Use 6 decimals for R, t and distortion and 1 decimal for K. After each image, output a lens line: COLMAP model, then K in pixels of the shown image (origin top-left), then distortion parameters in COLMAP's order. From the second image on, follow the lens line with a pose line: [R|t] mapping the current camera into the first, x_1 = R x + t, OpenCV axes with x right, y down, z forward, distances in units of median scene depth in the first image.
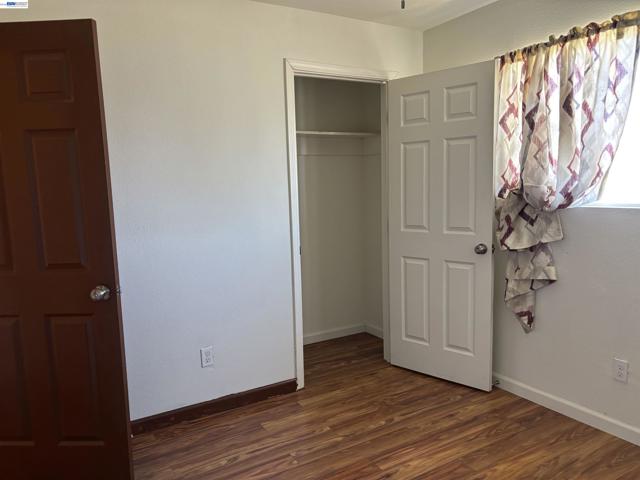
lens RADIAL K [[480.2, 0, 316.7], [0, 480.2, 246.3], [0, 0, 1]] dist [0.009669, -0.000966]
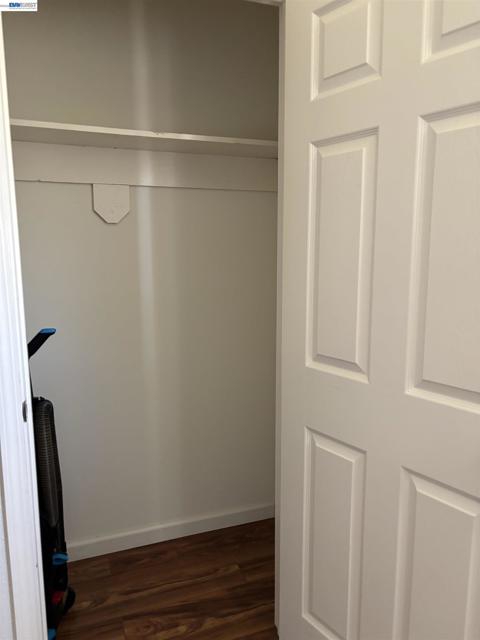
lens RADIAL K [[481.1, 0, 240.0], [0, 481.1, 320.0], [0, 0, 1]] dist [0.009990, 0.003176]
pose [[0.982976, 0.052467, -0.176085, 0.223106], [-0.047597, 0.998361, 0.031772, -0.095113], [0.177464, -0.022850, 0.983862, 0.692021]]
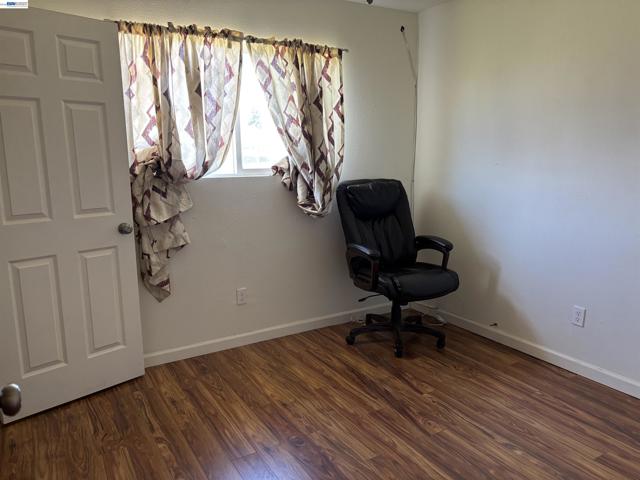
lens RADIAL K [[481.1, 0, 320.0], [0, 481.1, 240.0], [0, 0, 1]] dist [0.009990, 0.003176]
pose [[-0.003245, -0.144926, 0.989437, -0.599229], [0.141658, 0.979398, 0.143921, -0.055085], [-0.989910, 0.140629, 0.017352, 0.635479]]
